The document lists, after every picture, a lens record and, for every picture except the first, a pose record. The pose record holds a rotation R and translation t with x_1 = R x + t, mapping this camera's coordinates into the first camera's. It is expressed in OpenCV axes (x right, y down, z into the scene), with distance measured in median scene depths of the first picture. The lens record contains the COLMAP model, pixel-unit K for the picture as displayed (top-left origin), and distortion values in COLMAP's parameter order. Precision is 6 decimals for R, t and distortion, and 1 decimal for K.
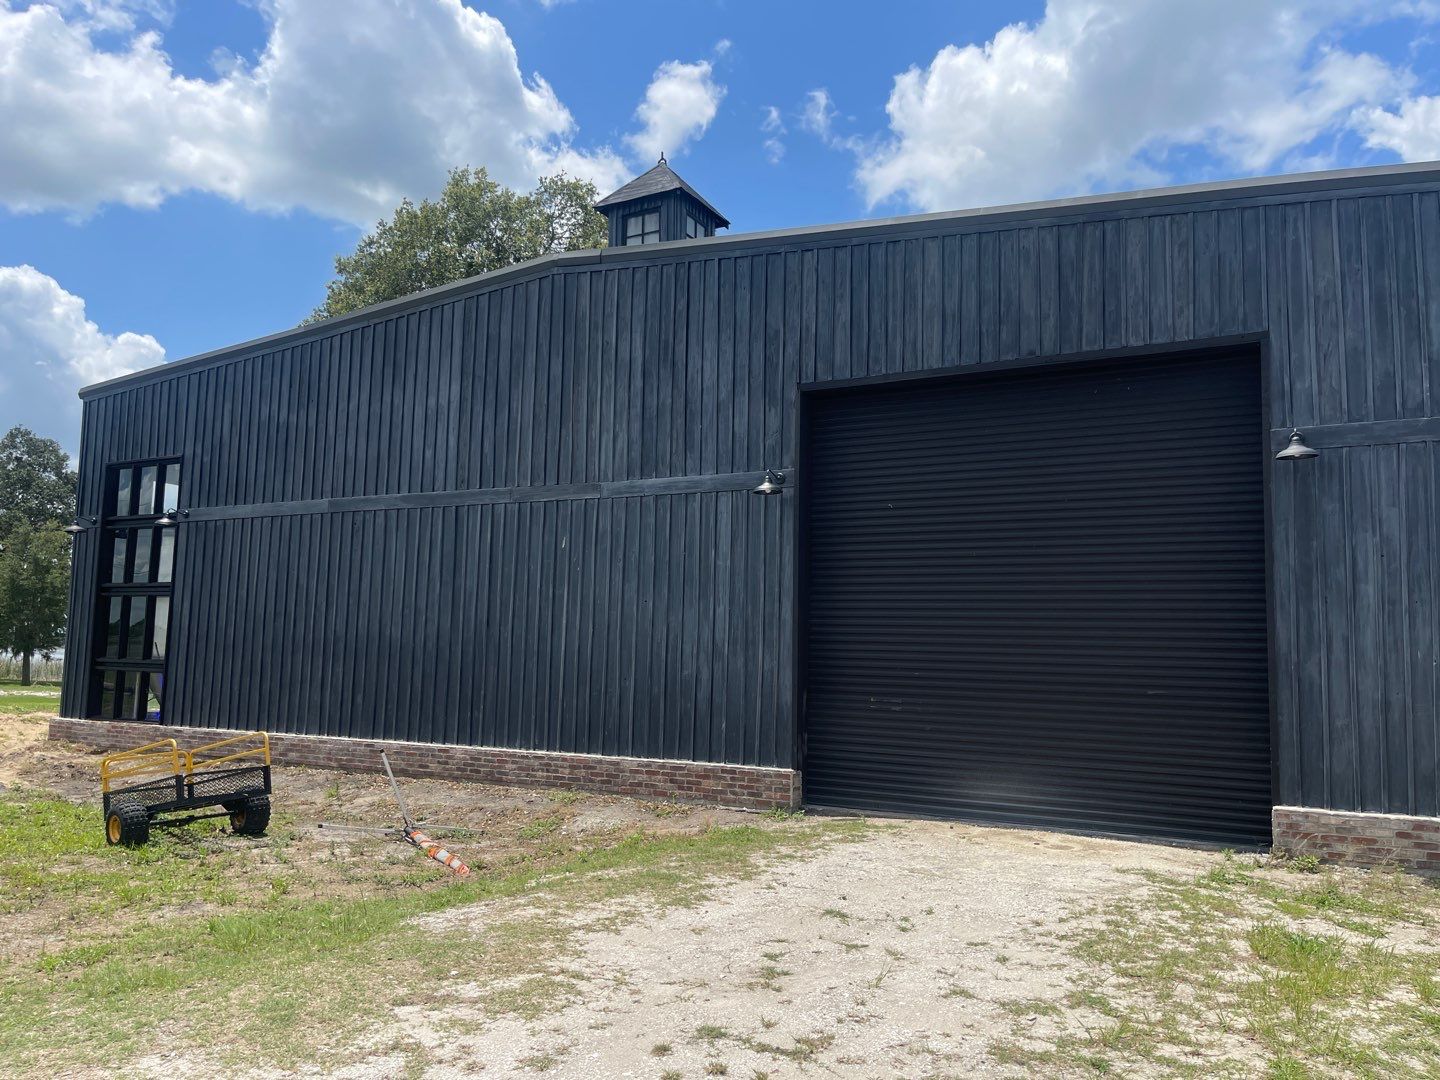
lens RADIAL K [[1119.3, 0, 720.0], [0, 1119.3, 540.0], [0, 0, 1]] dist [0.053725, -0.078115]
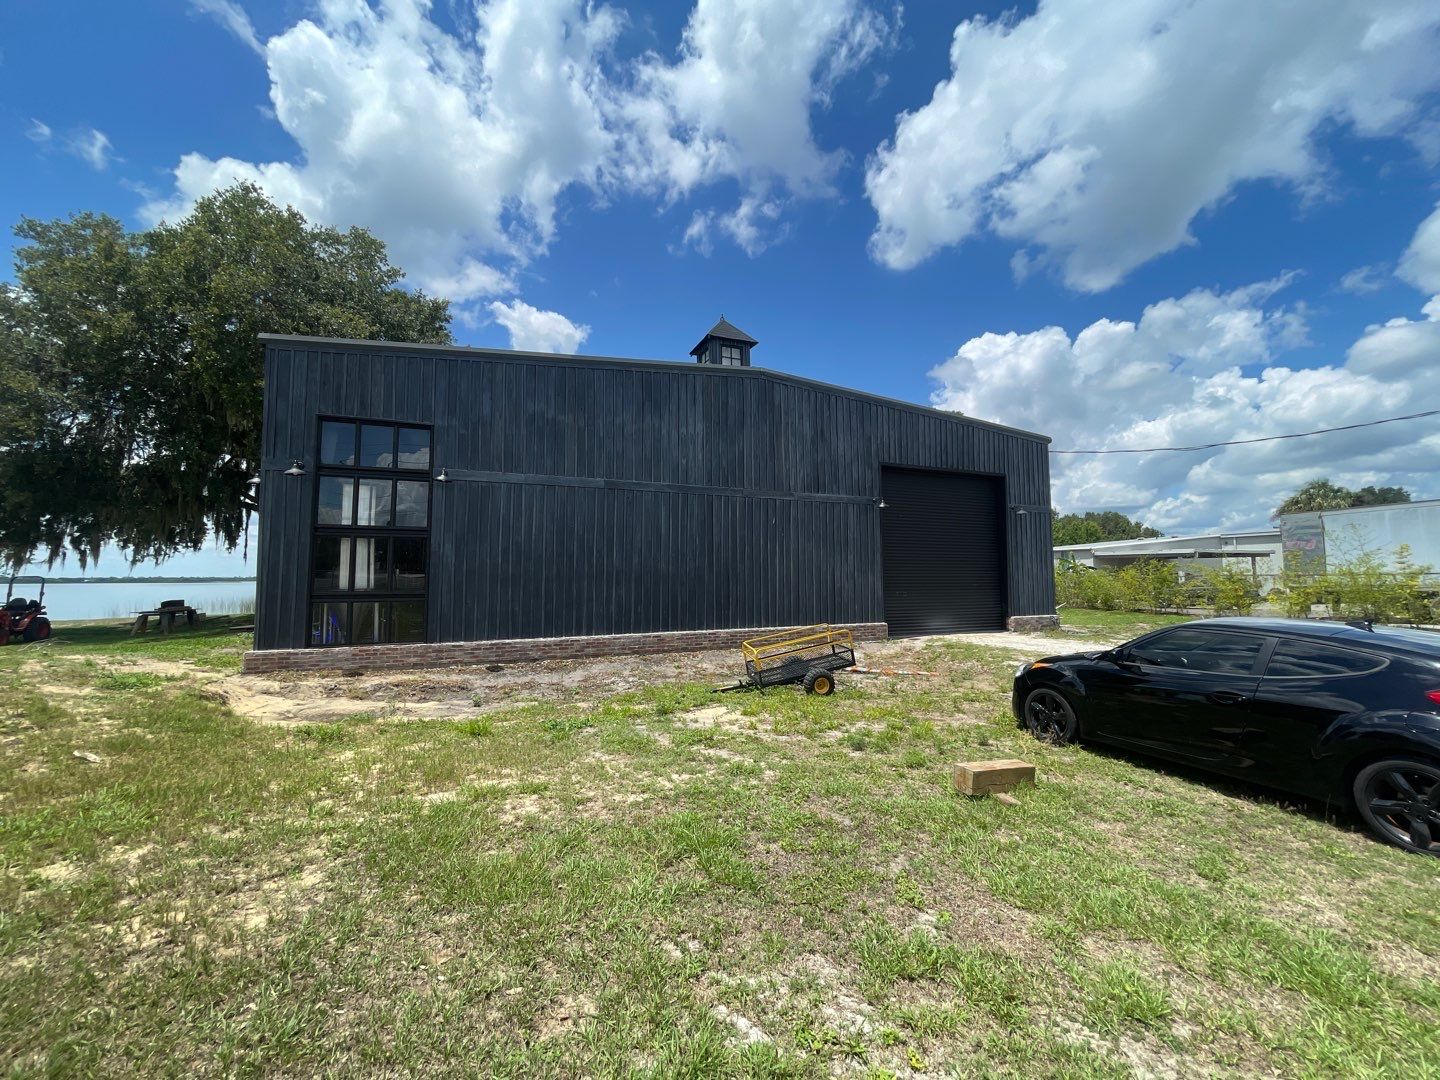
lens RADIAL K [[596.3, 0, 712.6], [0, 596.3, 535.7], [0, 0, 1]] dist [-0.011263, -0.000140]
pose [[0.609249, 0.031021, 0.792372, -1.096473], [-0.067534, 0.997634, 0.012869, 0.023670], [-0.790098, -0.061353, 0.609903, 0.483291]]
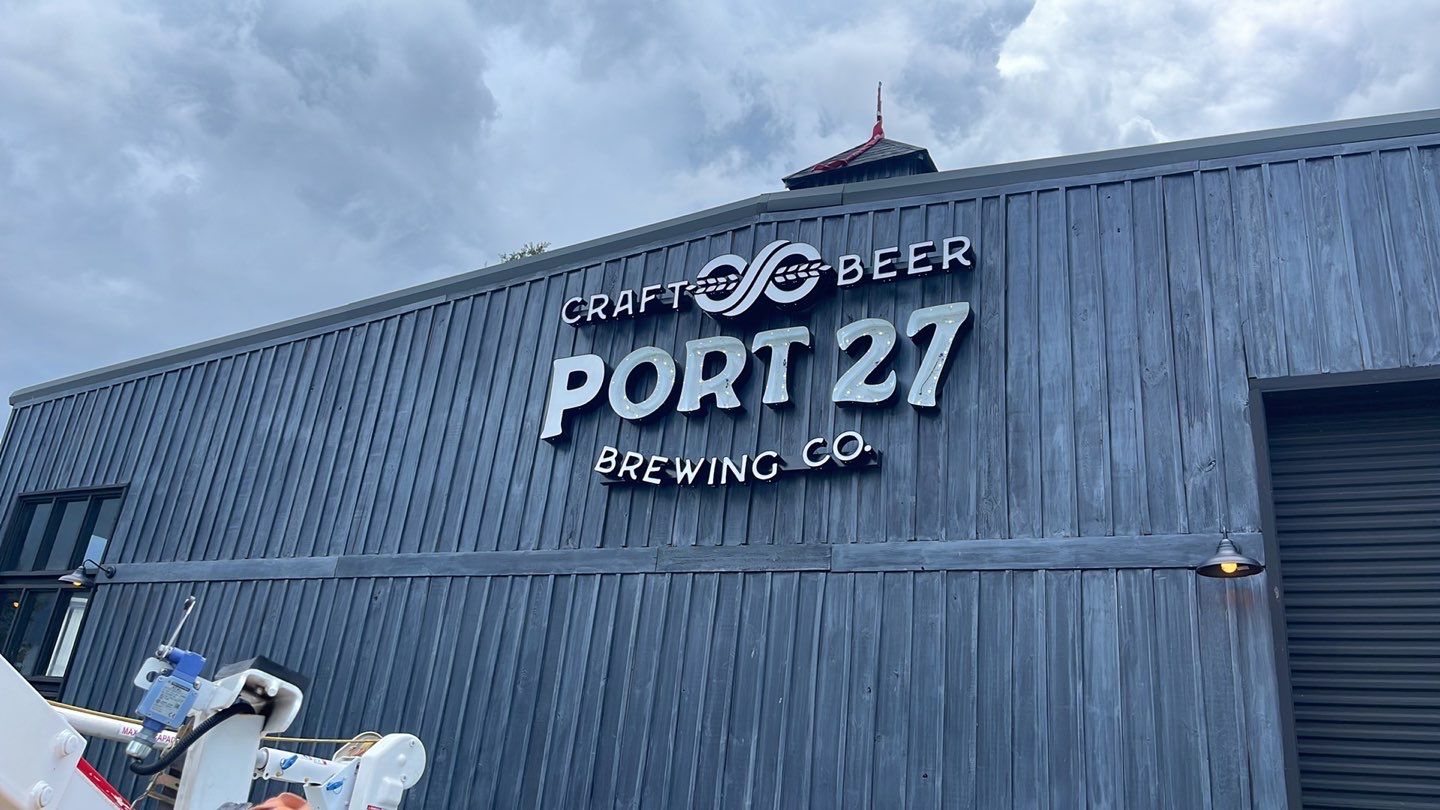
lens RADIAL K [[1064.9, 0, 720.0], [0, 1064.9, 405.0], [0, 0, 1]] dist [0.099927, -0.158053]
pose [[0.996199, 0.087058, 0.002958, -0.180221], [-0.082925, 0.958199, -0.273821, 0.035649], [-0.026673, 0.272535, 0.961776, 0.489849]]
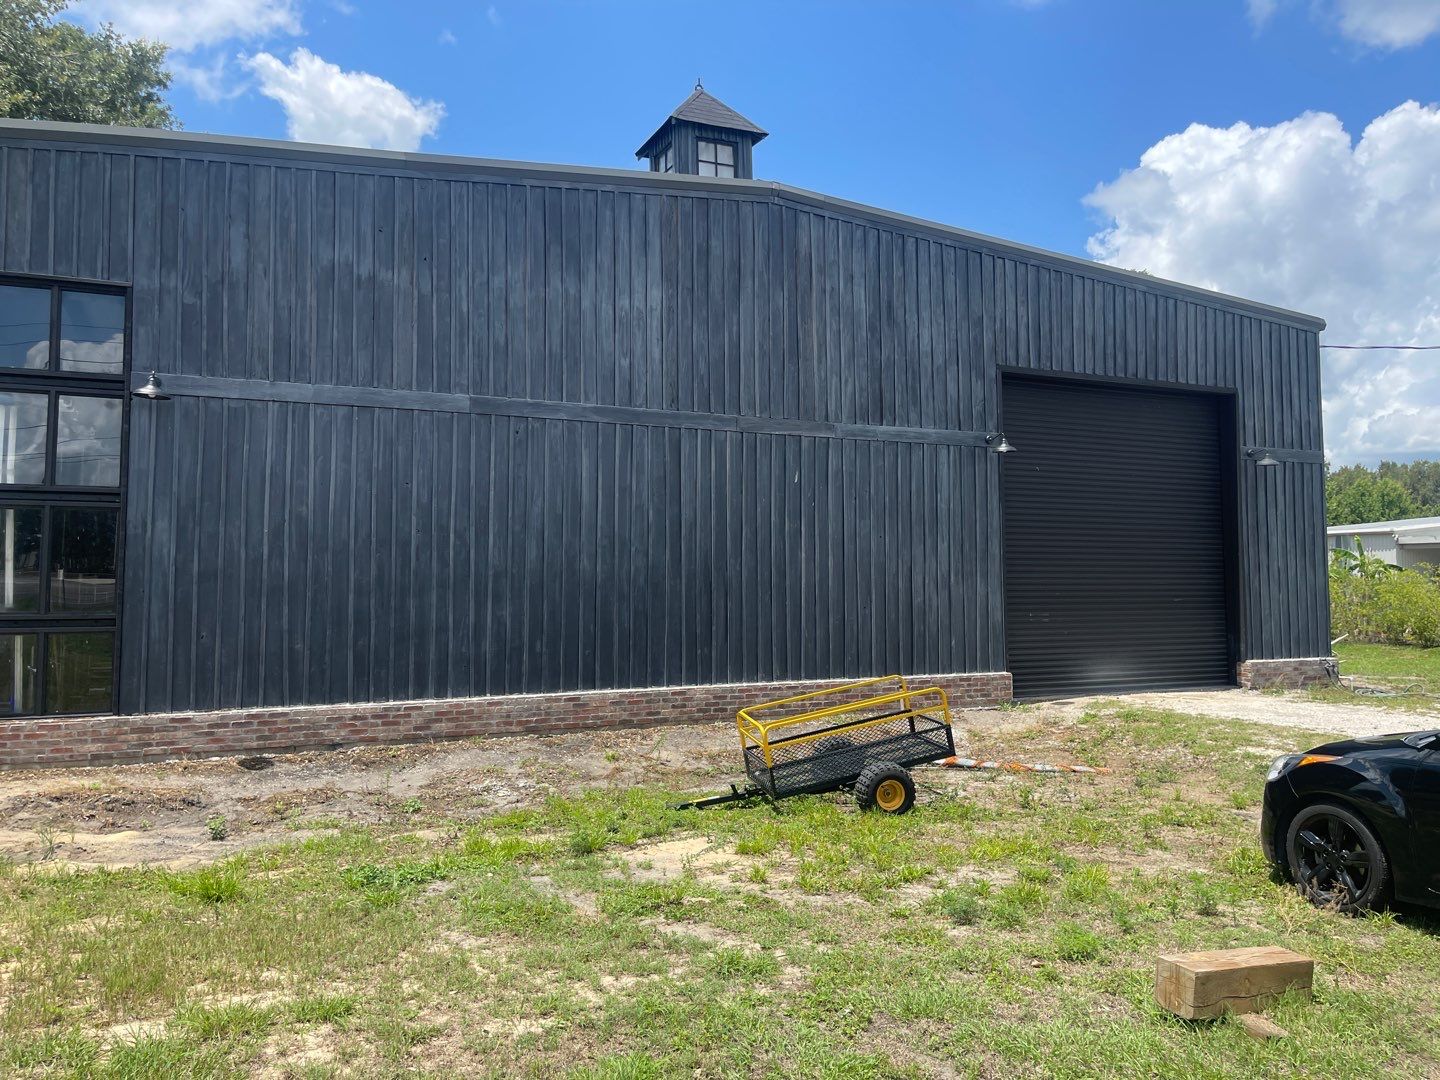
lens RADIAL K [[1113.5, 0, 705.9], [0, 1113.5, 518.6], [0, 0, 1]] dist [0.054625, -0.071405]
pose [[0.588547, 0.022063, 0.808162, -1.077443], [-0.070083, 0.997257, 0.023813, 0.022984], [-0.805420, -0.070653, 0.588479, 0.501382]]
